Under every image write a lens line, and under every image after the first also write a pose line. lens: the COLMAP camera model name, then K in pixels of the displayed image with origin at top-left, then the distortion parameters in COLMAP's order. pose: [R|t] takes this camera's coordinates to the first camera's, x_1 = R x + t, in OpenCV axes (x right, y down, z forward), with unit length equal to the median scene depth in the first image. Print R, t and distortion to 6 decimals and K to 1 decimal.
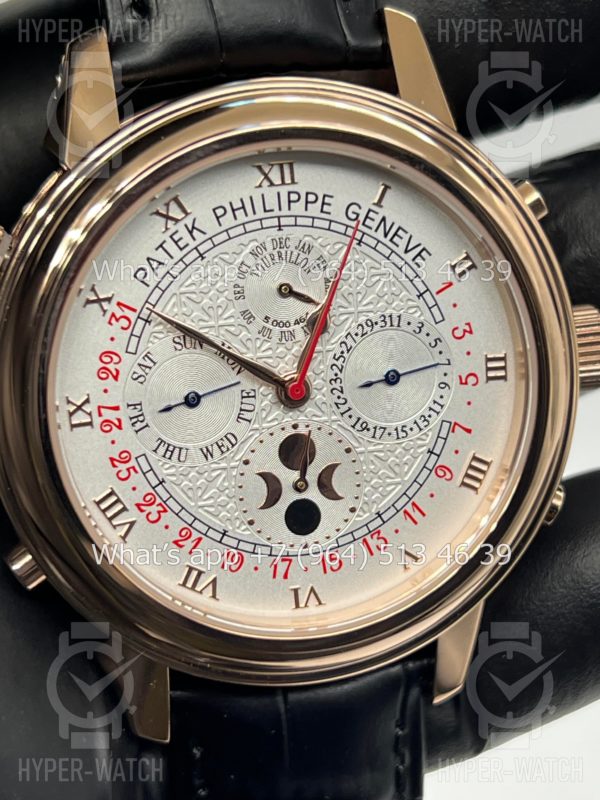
lens RADIAL K [[1864.7, 0, 295.9], [0, 1864.7, 400.8], [0, 0, 1]] dist [0.139925, 0.000000]
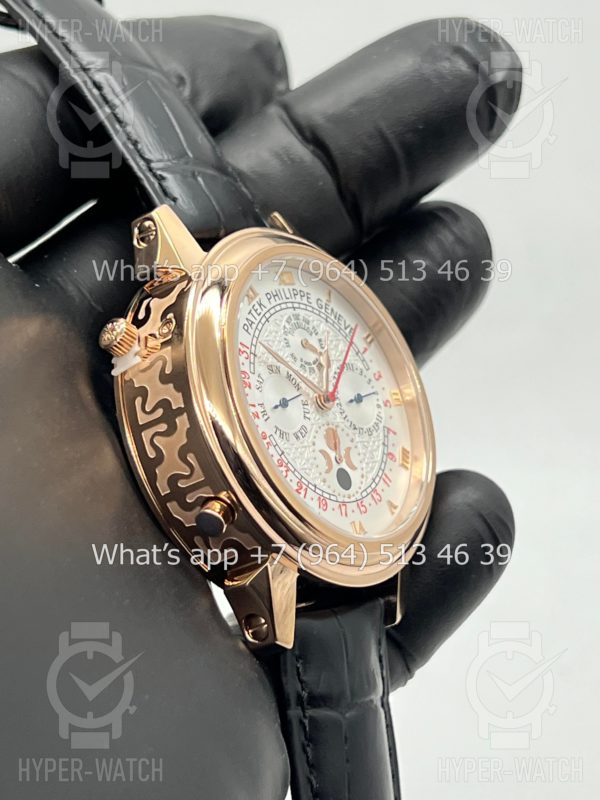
lens RADIAL K [[1864.7, 0, 296.0], [0, 1864.7, 398.3], [0, 0, 1]] dist [0.139925, 0.000000]
pose [[0.767162, -0.023265, 0.641032, -1.055741], [0.293246, 0.901520, -0.318227, 0.499199], [-0.570499, 0.432112, 0.698434, -0.117362]]
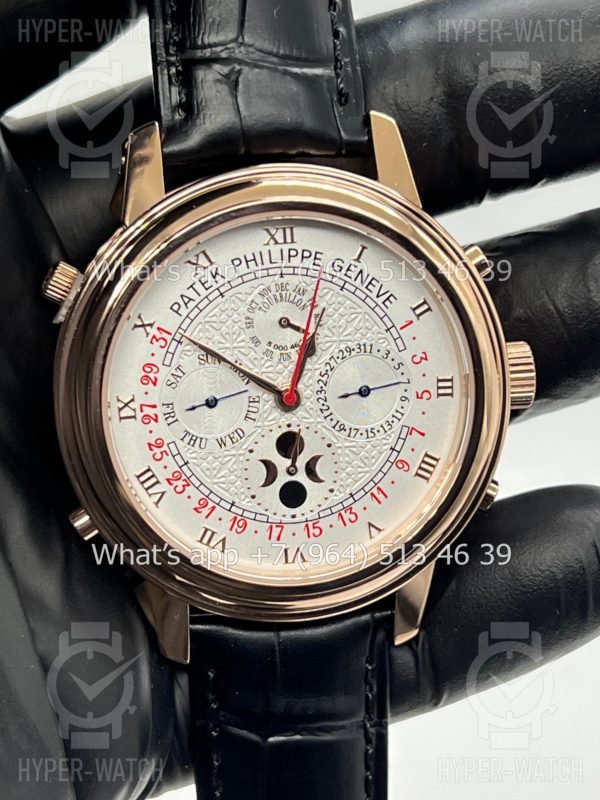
lens RADIAL K [[1864.7, 0, 307.9], [0, 1864.7, 404.5], [0, 0, 1]] dist [0.139925, 0.000000]
pose [[0.997657, 0.035311, -0.058605, 0.090427], [-0.036325, 0.999207, -0.016319, 0.020096], [0.057982, 0.018410, 0.998148, -0.322551]]
